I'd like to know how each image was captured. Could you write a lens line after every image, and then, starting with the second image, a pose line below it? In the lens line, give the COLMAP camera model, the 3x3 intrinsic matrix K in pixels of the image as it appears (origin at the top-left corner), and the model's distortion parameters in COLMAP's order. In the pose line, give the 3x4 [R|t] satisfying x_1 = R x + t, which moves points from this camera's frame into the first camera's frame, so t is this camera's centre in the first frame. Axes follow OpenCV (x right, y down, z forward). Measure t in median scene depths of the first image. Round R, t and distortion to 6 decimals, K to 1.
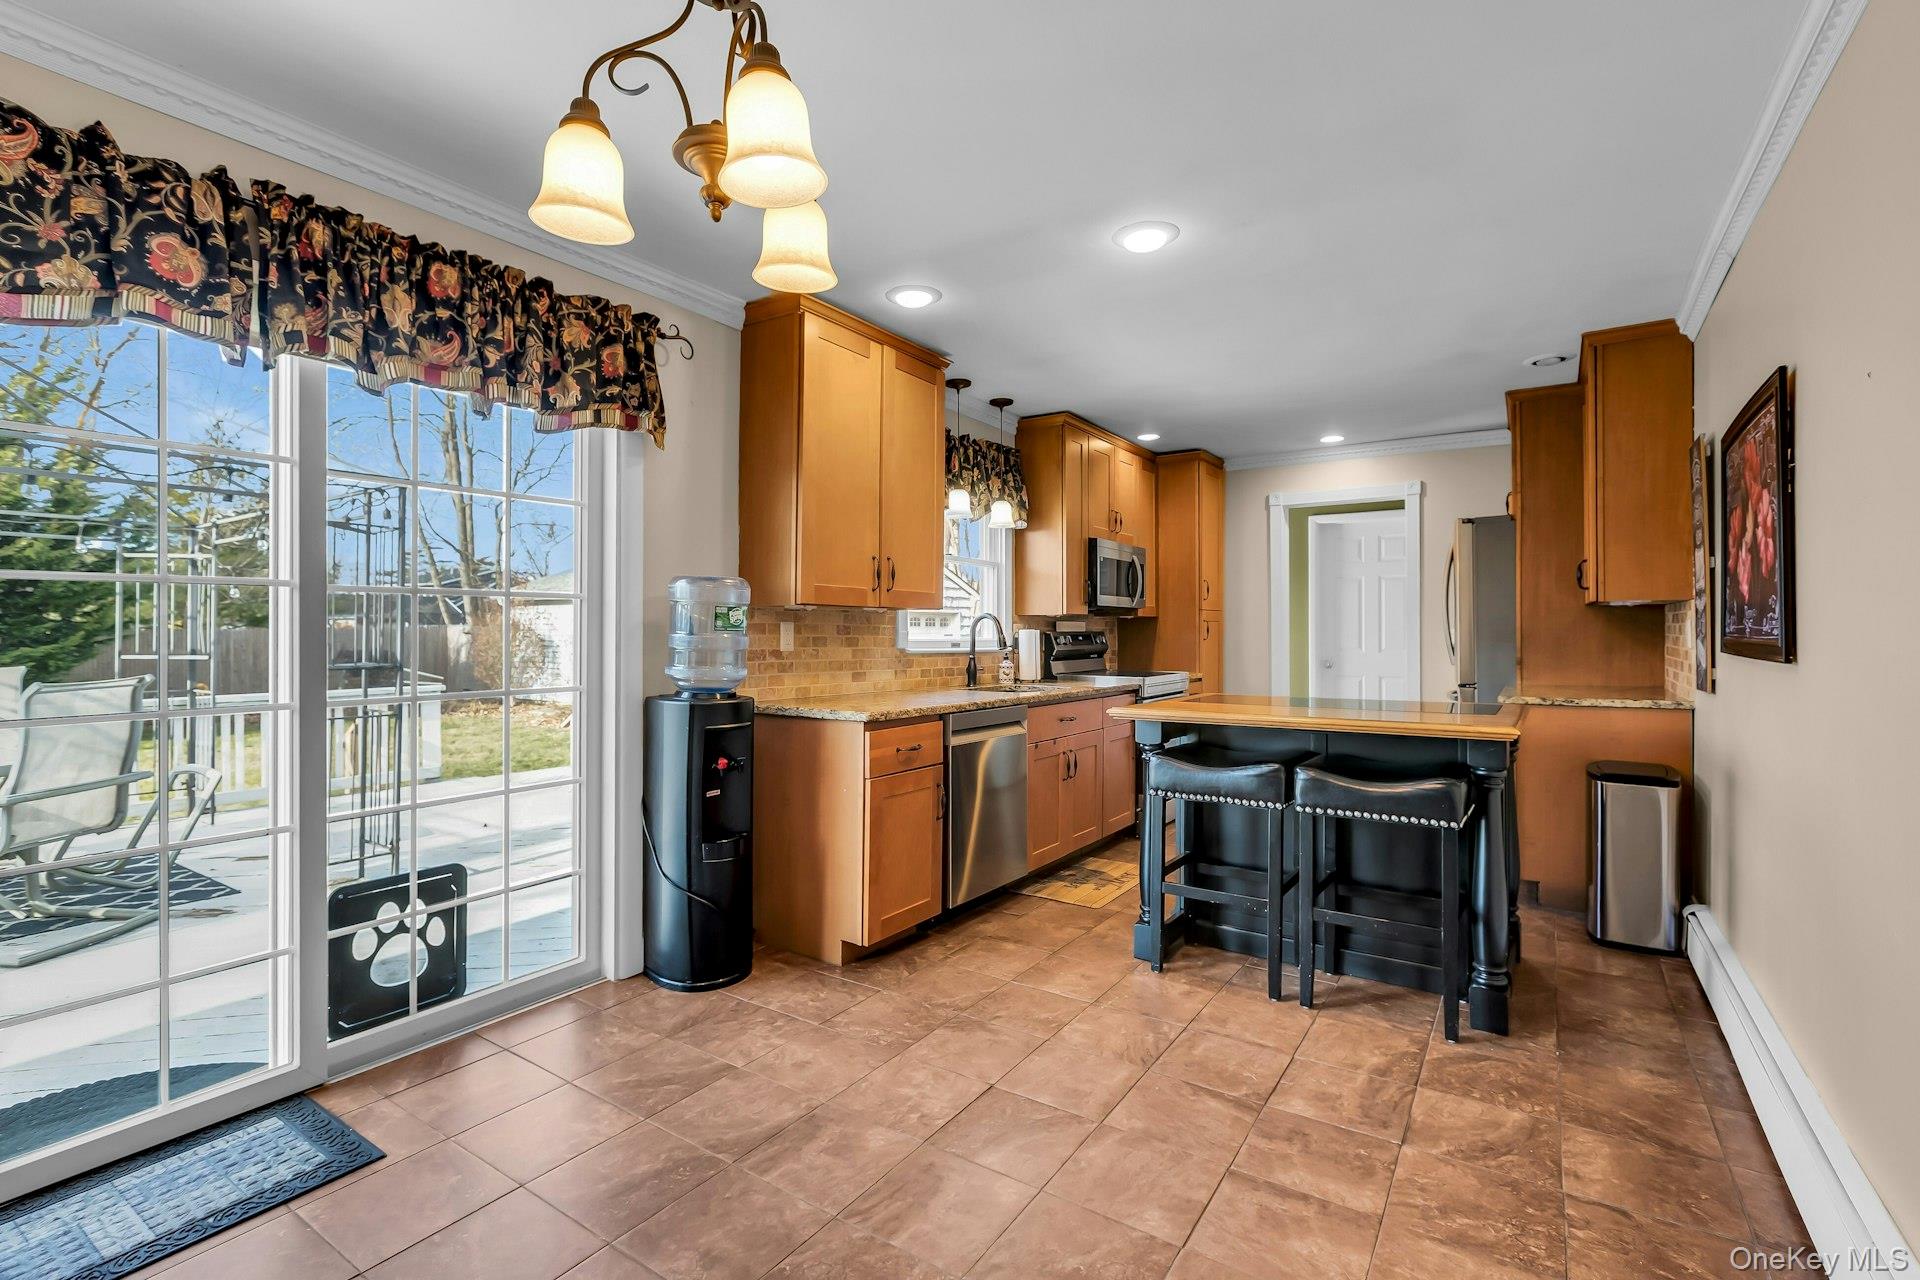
lens RADIAL K [[871.3, 0, 948.4], [0, 871.3, 637.2], [0, 0, 1]] dist [-0.005707, 0.001497]
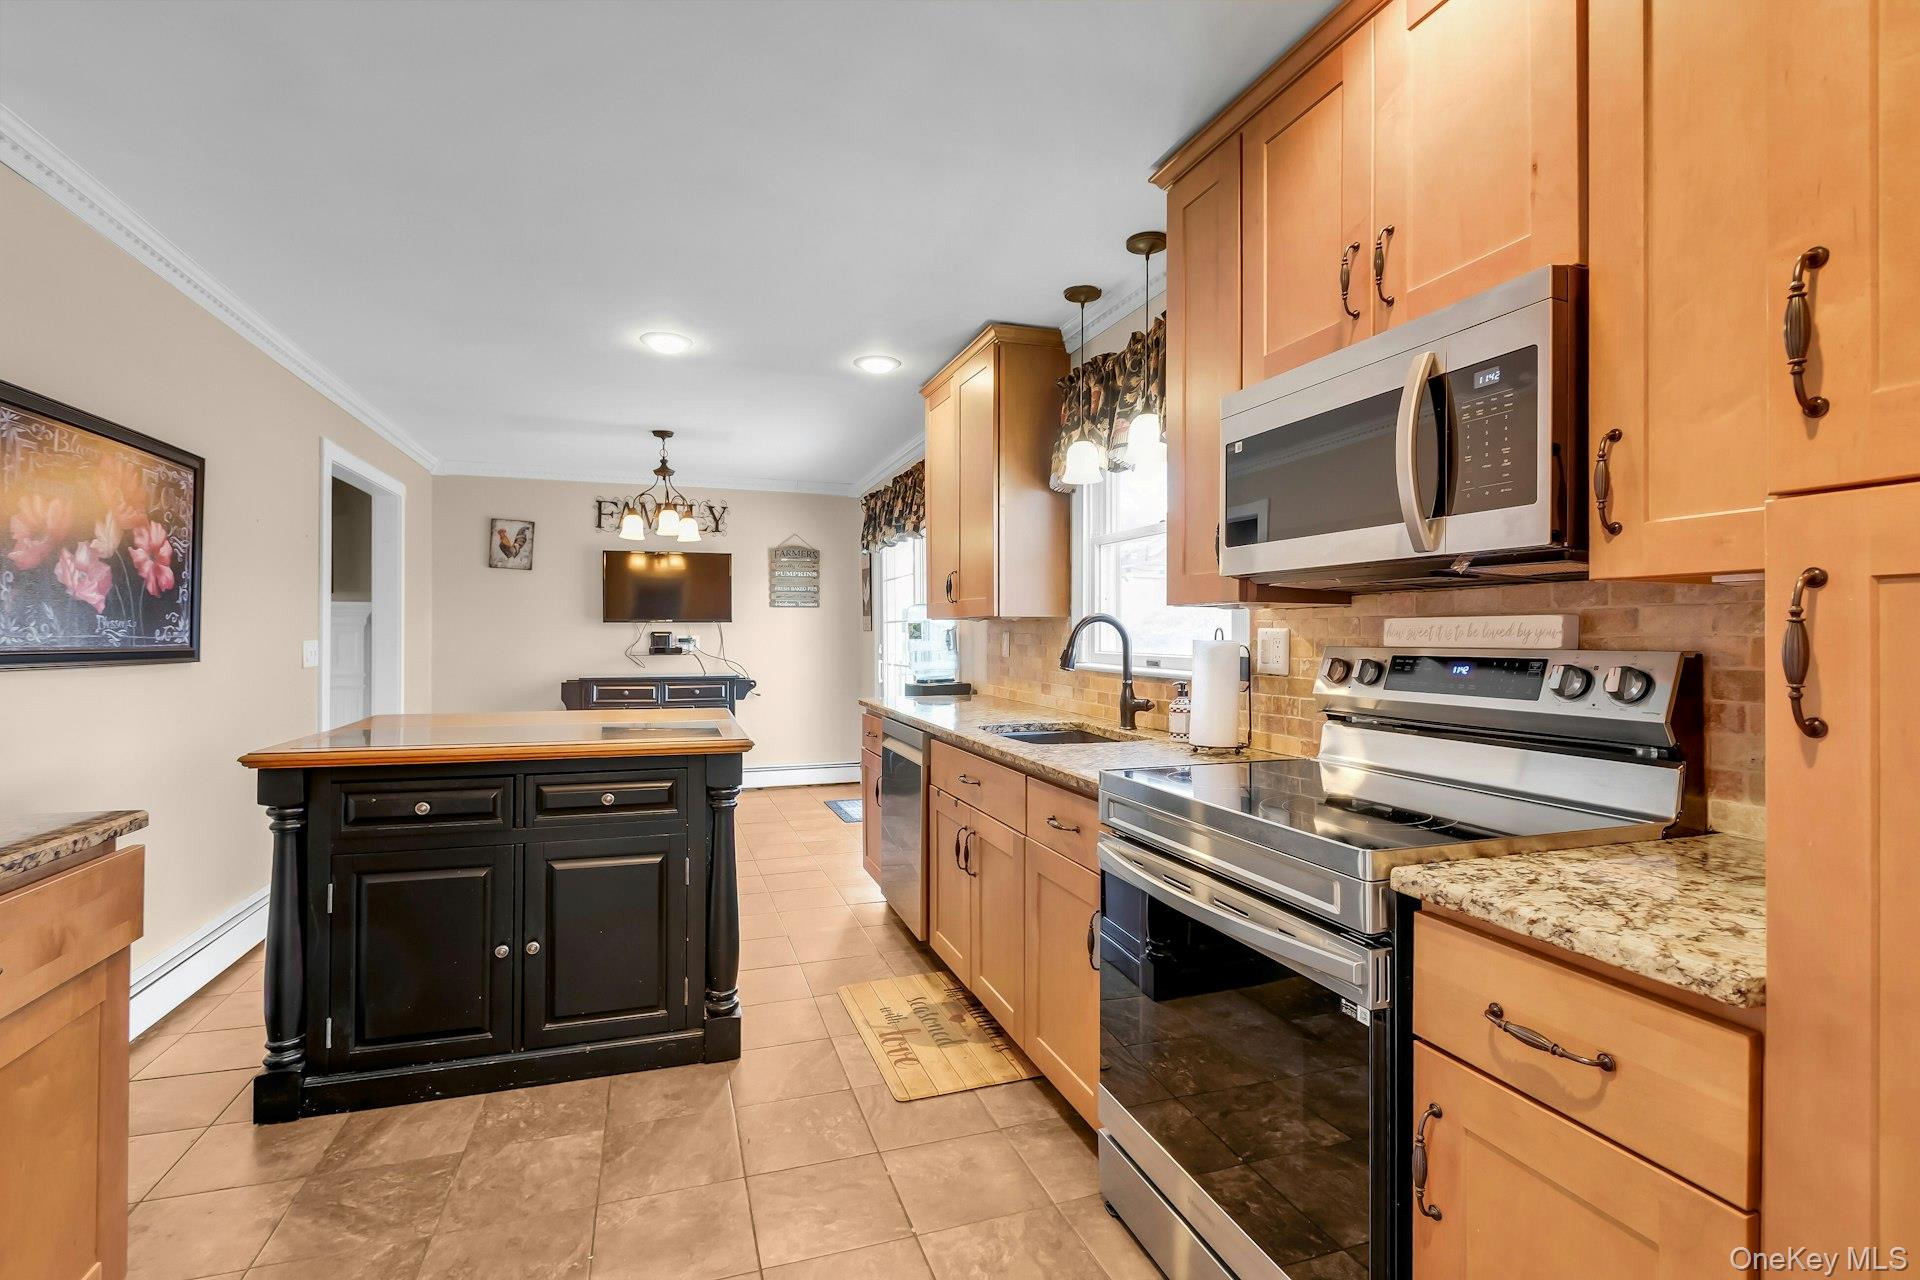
lens RADIAL K [[871.3, 0, 959.5], [0, 871.3, 641.5], [0, 0, 1]] dist [-0.005707, 0.001497]
pose [[-0.597983, 0.004203, -0.801498, 0.611018], [-0.007399, 0.999915, 0.010763, -0.012919], [0.801475, 0.012366, -0.597900, 1.286069]]
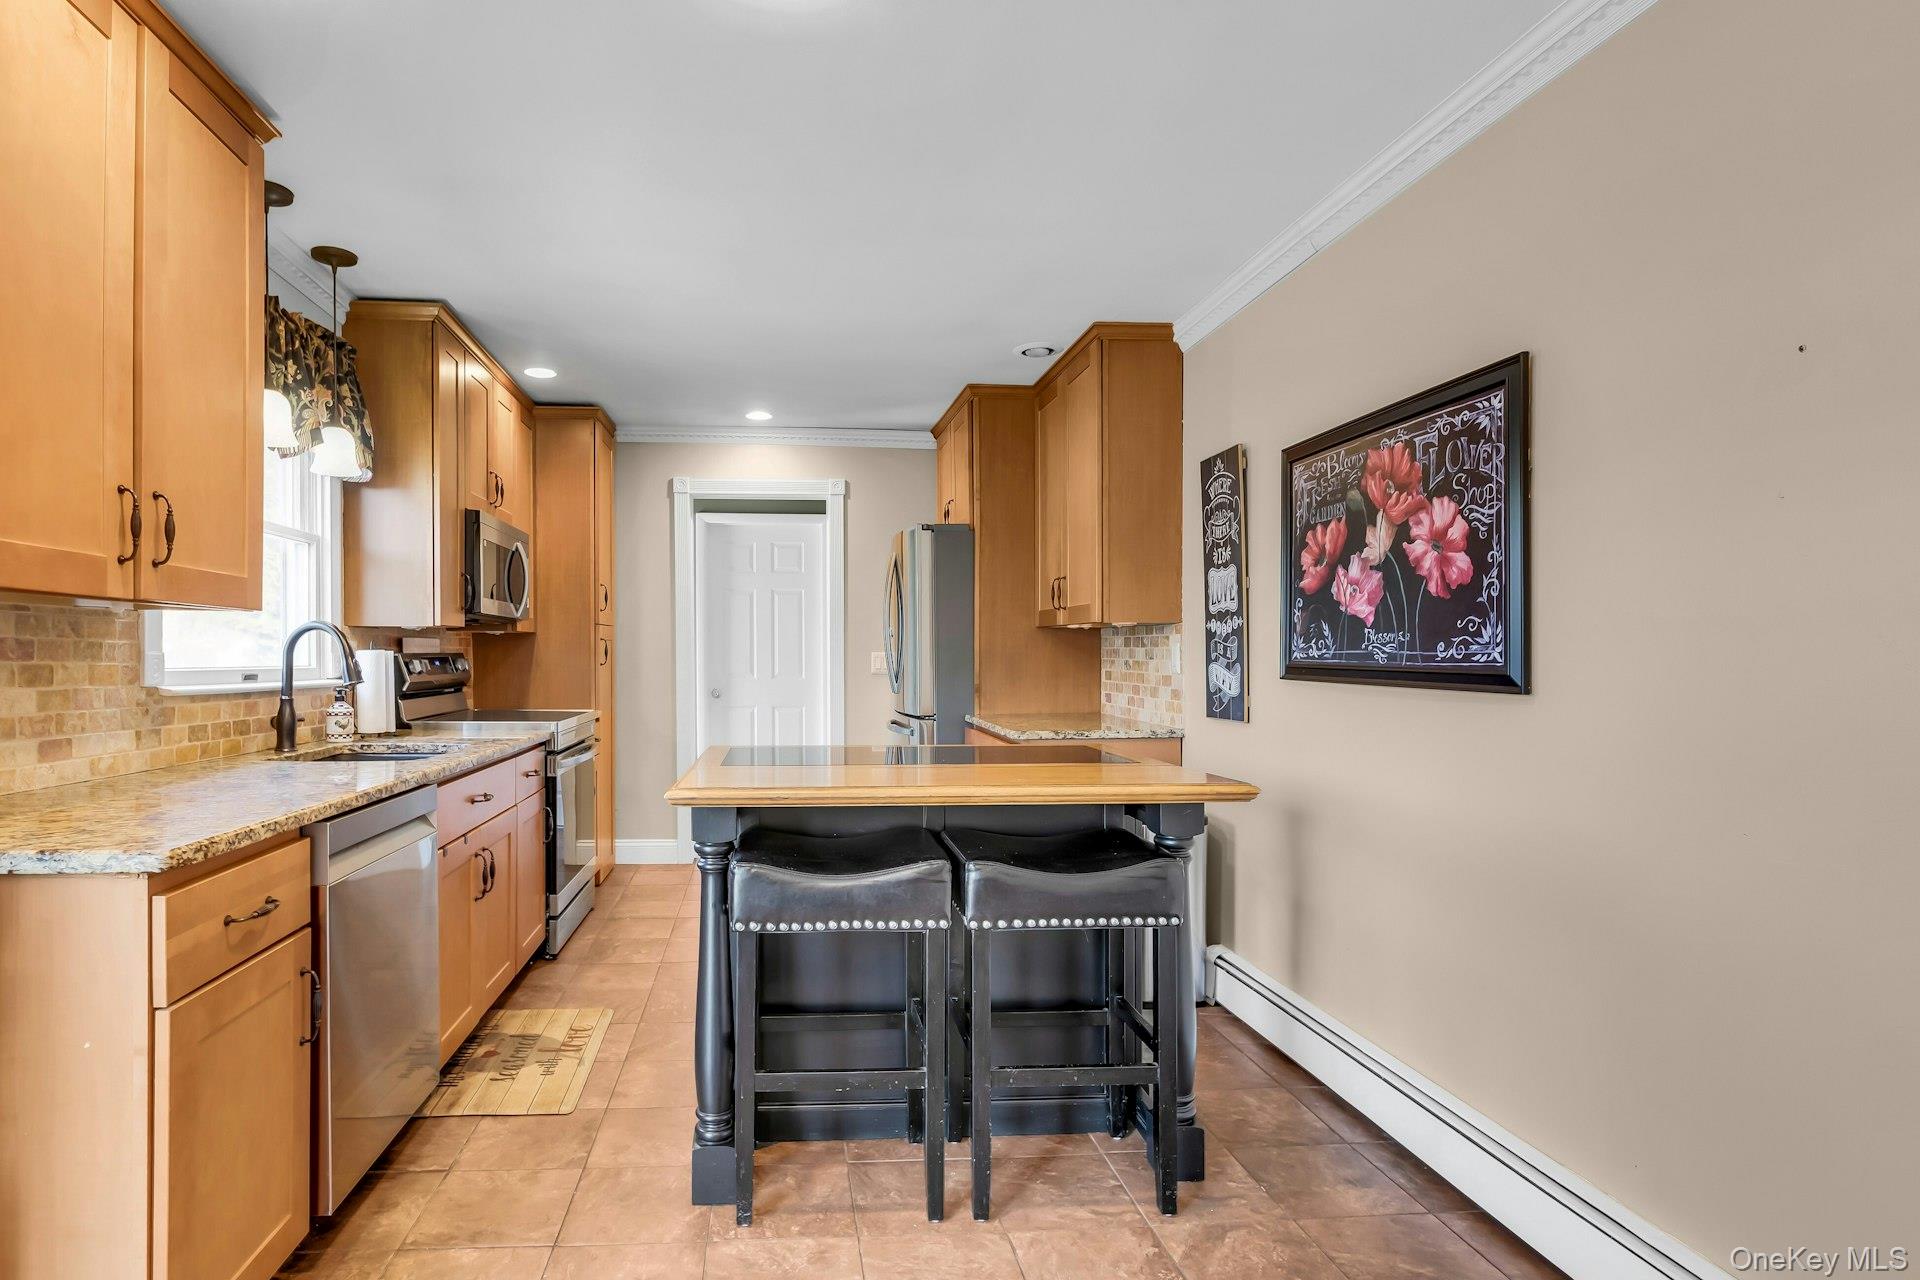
lens RADIAL K [[990.6, 0, 839.9], [0, 990.6, 667.5], [0, 0, 1]] dist [-0.005598, -0.000066]
pose [[0.788197, -0.005803, 0.615396, -0.083309], [0.000623, 0.999963, 0.008632, -0.002438], [-0.615423, -0.006420, 0.788171, 0.284899]]
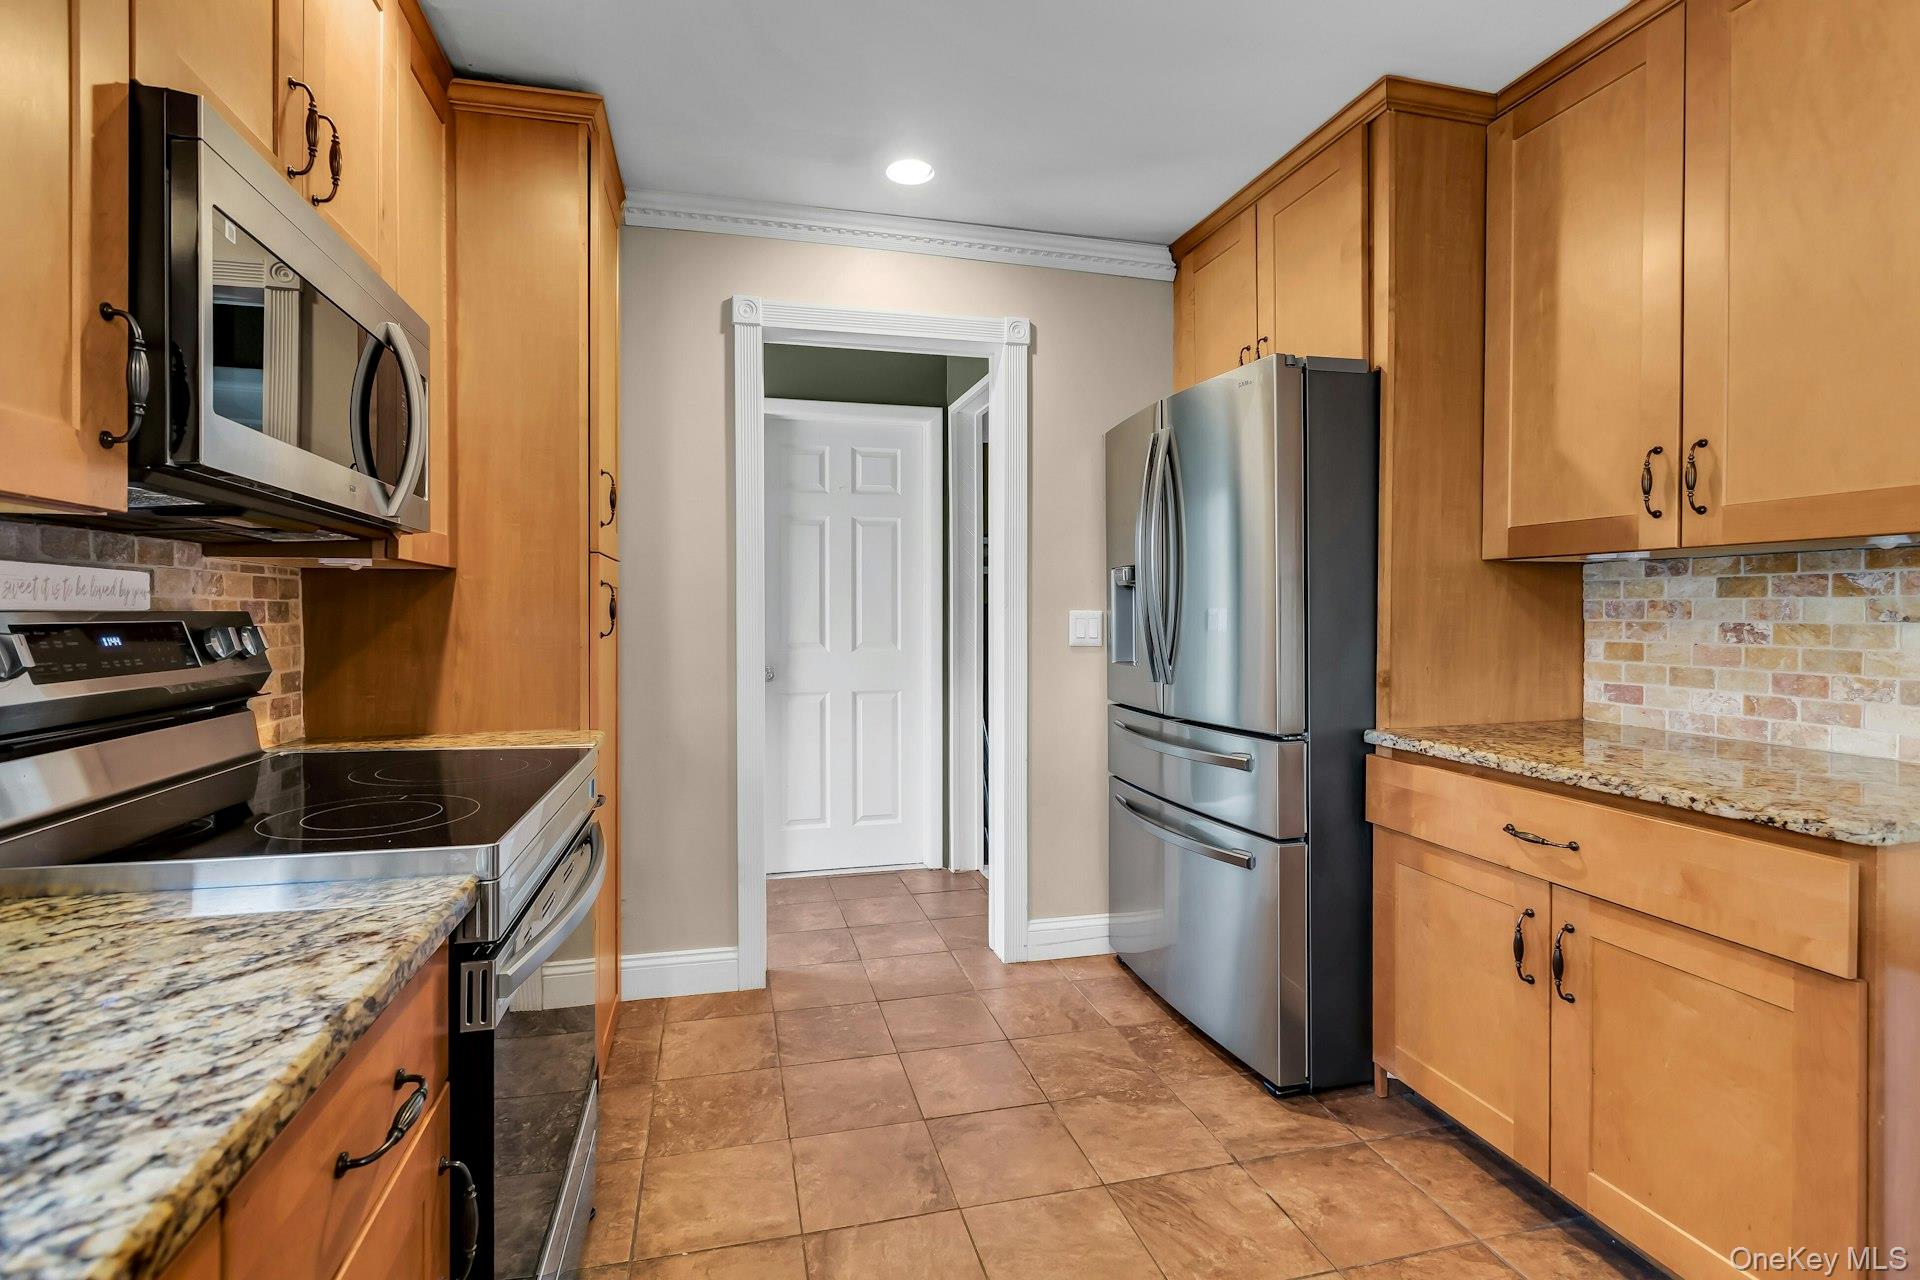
lens RADIAL K [[871.3, 0, 955.0], [0, 871.3, 620.7], [0, 0, 1]] dist [-0.005707, 0.001497]
pose [[0.653658, -0.004280, 0.756778, 0.156103], [0.004373, 0.999989, 0.001878, -0.004636], [-0.756778, 0.002082, 0.653669, 0.872205]]
